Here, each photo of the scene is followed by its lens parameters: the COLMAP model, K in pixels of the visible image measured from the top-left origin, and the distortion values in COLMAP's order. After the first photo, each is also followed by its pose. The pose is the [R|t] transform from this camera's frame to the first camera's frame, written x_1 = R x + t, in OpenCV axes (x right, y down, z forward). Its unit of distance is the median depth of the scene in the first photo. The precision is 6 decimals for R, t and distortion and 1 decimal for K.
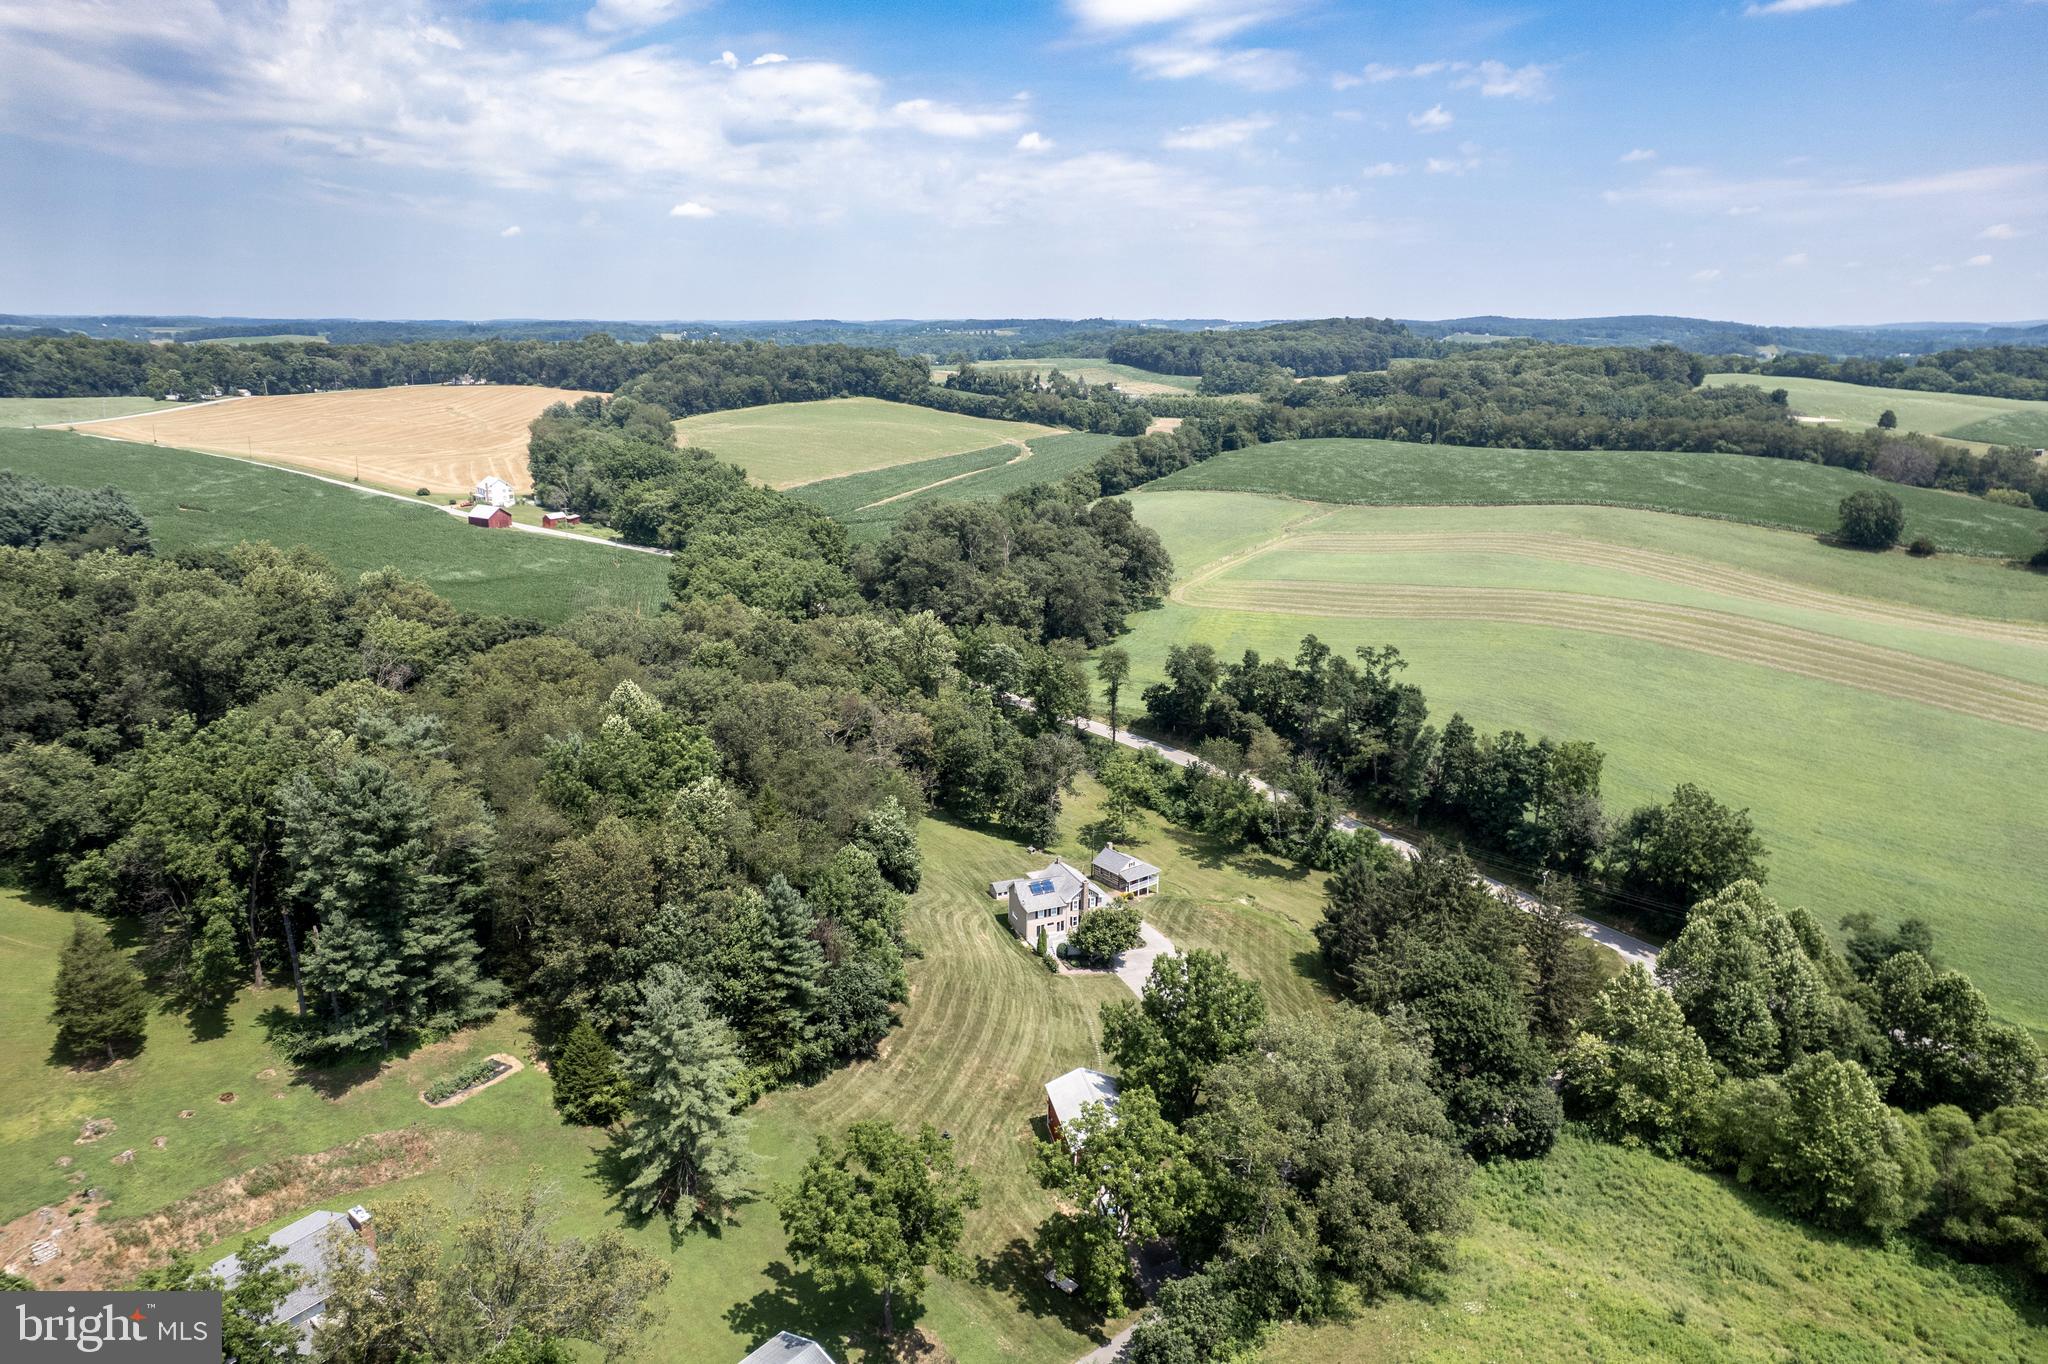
lens RADIAL K [[1302.4, 0, 1024.0], [0, 1302.4, 682.0], [0, 0, 1]] dist [-0.028624, 0.056390]
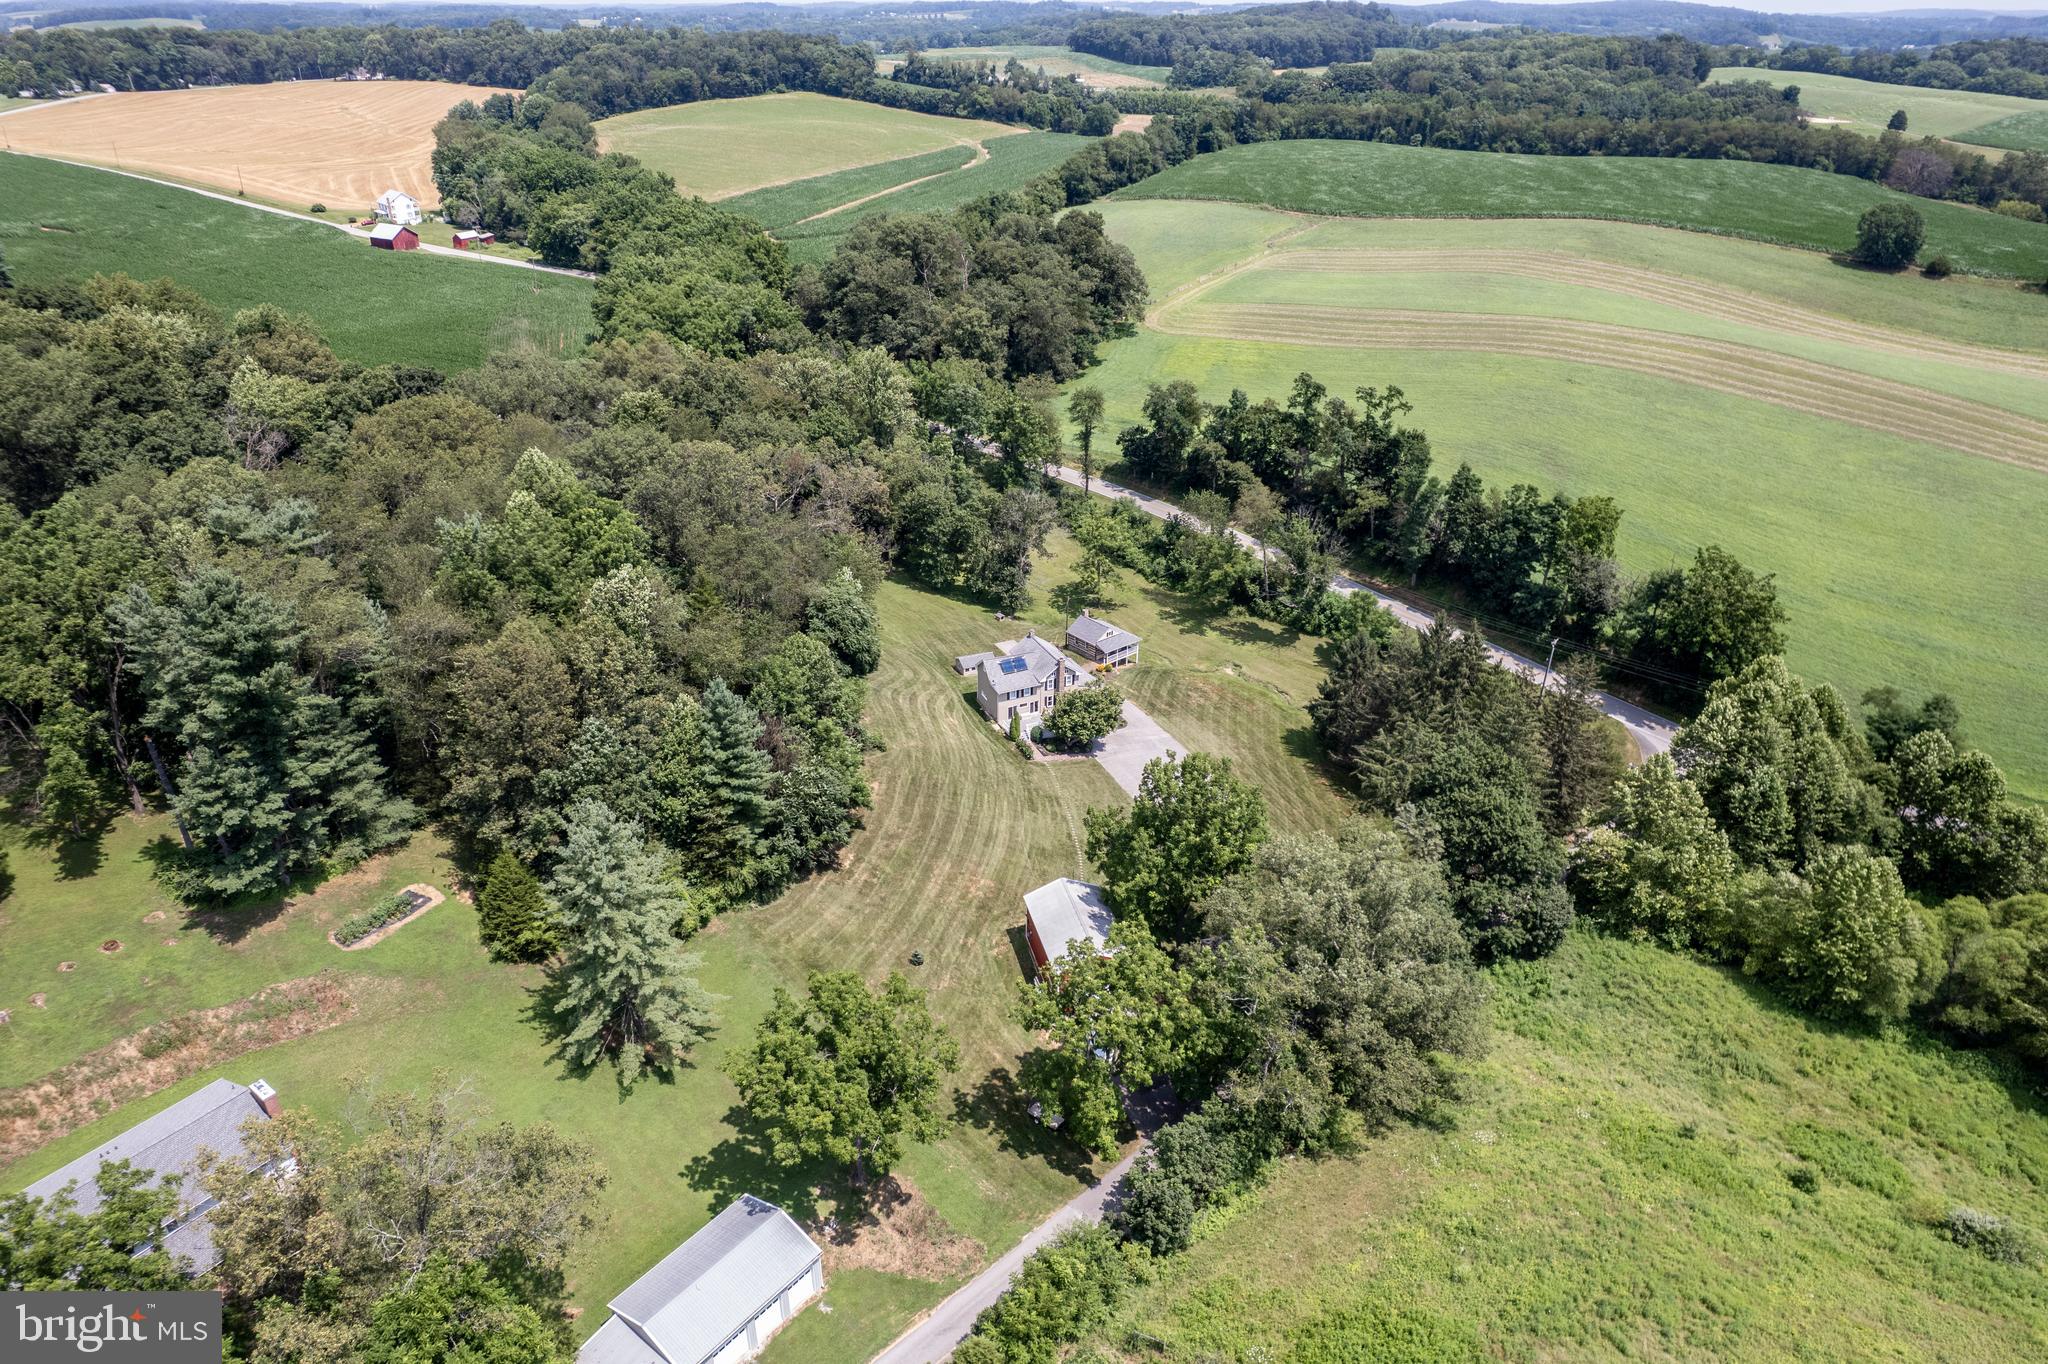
lens RADIAL K [[1318.7, 0, 1024.0], [0, 1318.7, 682.0], [0, 0, 1]] dist [-0.072560, 0.061149]
pose [[0.999458, -0.014251, 0.029667, -0.006432], [0.007721, 0.977759, 0.209589, -0.024312], [-0.031994, -0.209247, 0.977339, 0.095139]]
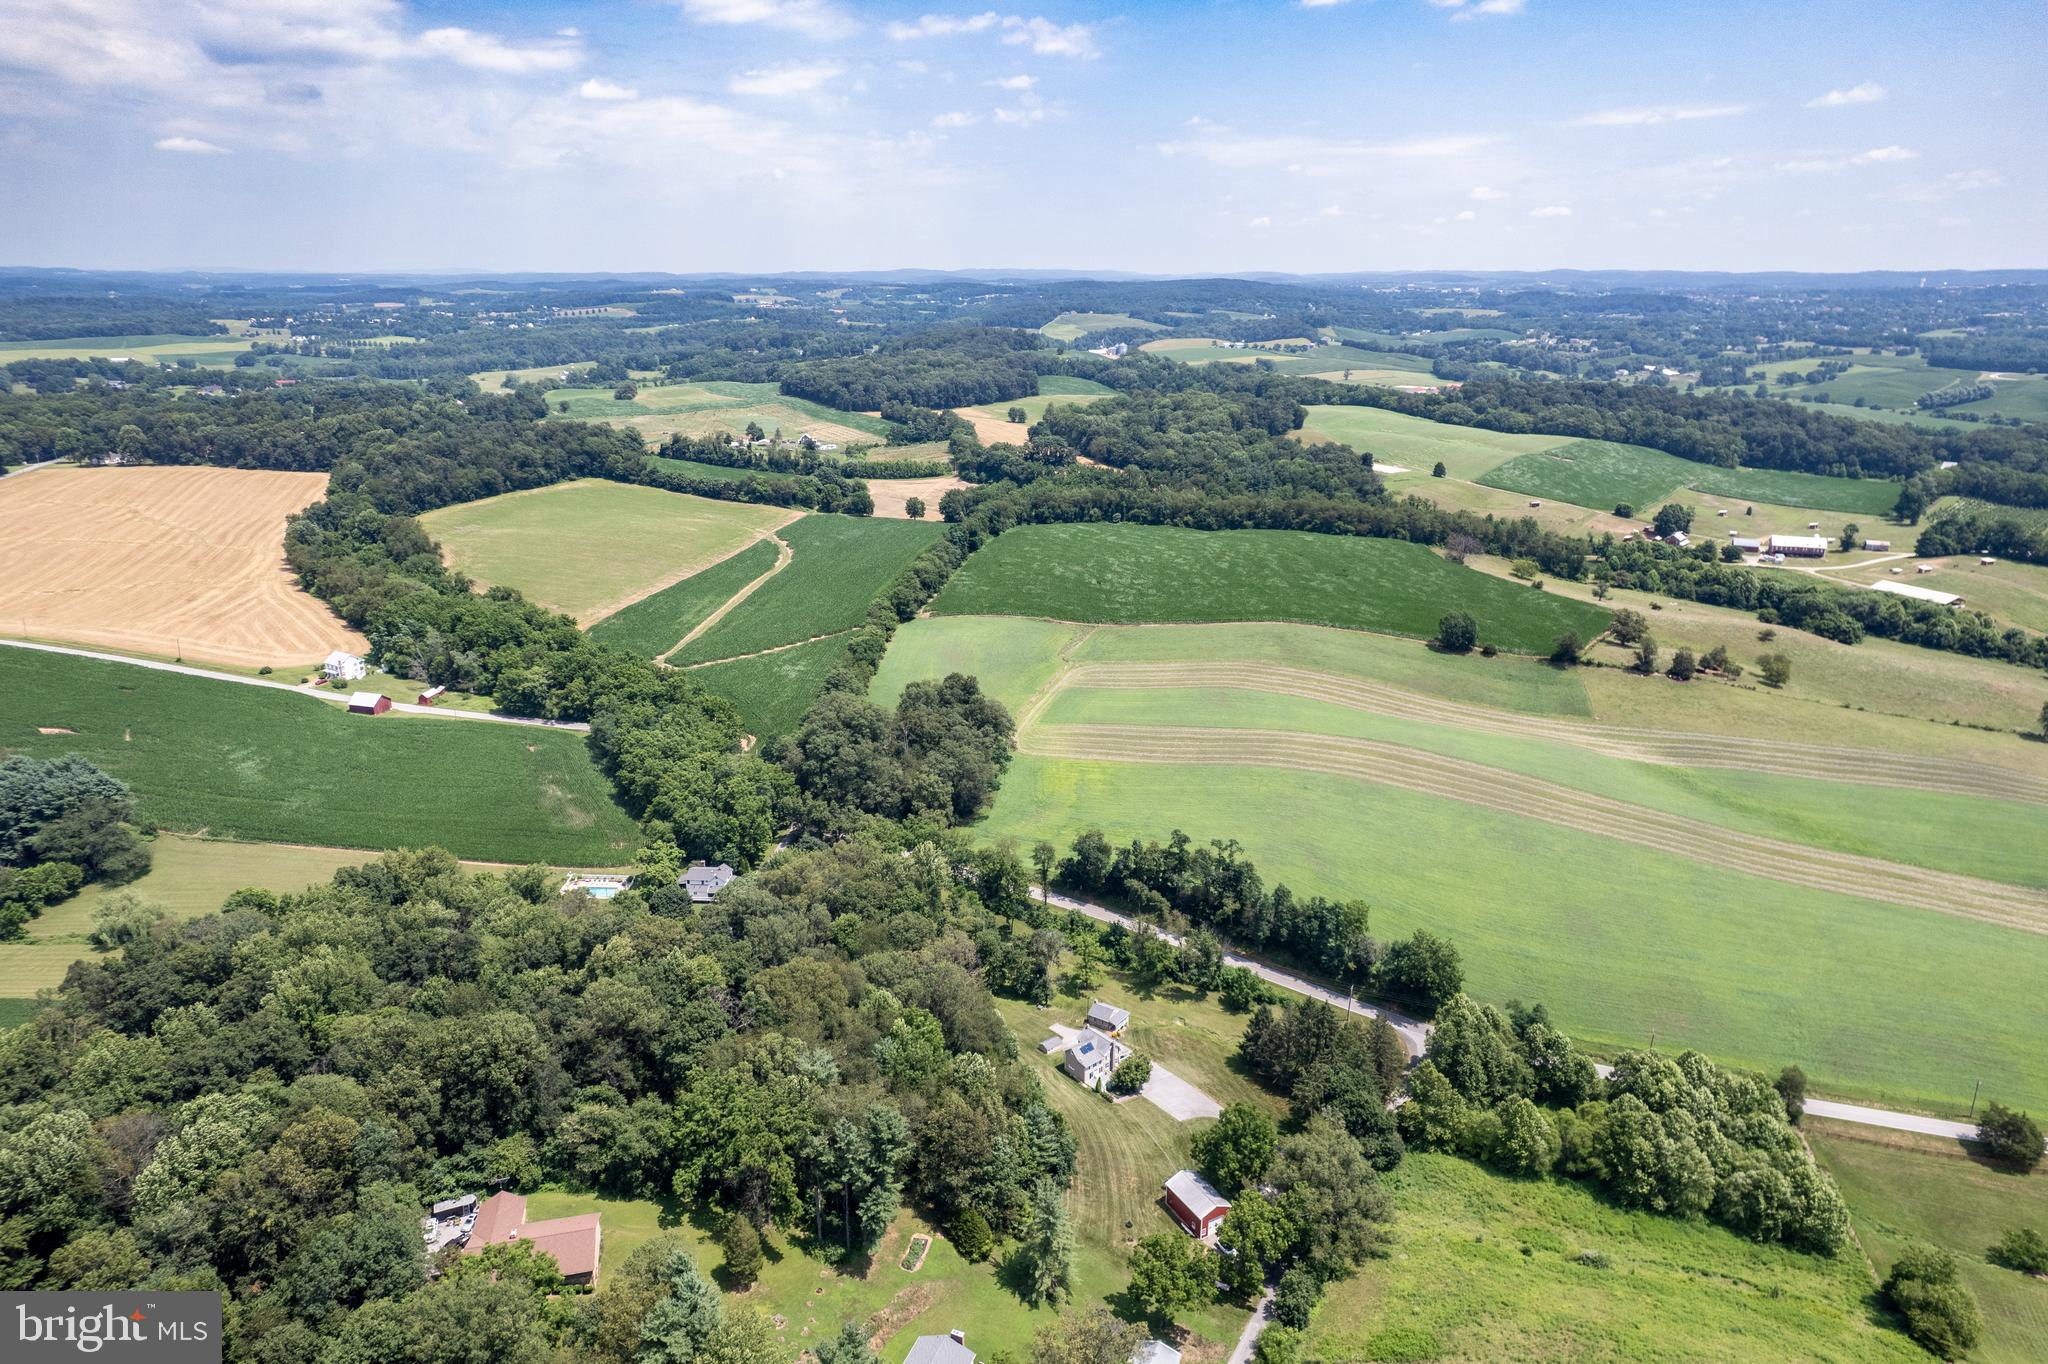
lens RADIAL K [[1296.1, 0, 1024.0], [0, 1296.1, 682.0], [0, 0, 1]] dist [-0.002710, 0.040150]
pose [[0.955754, -0.097730, 0.277457, -0.481109], [0.086104, 0.994832, 0.053813, -0.407933], [-0.281282, -0.027542, 0.959230, -0.560992]]
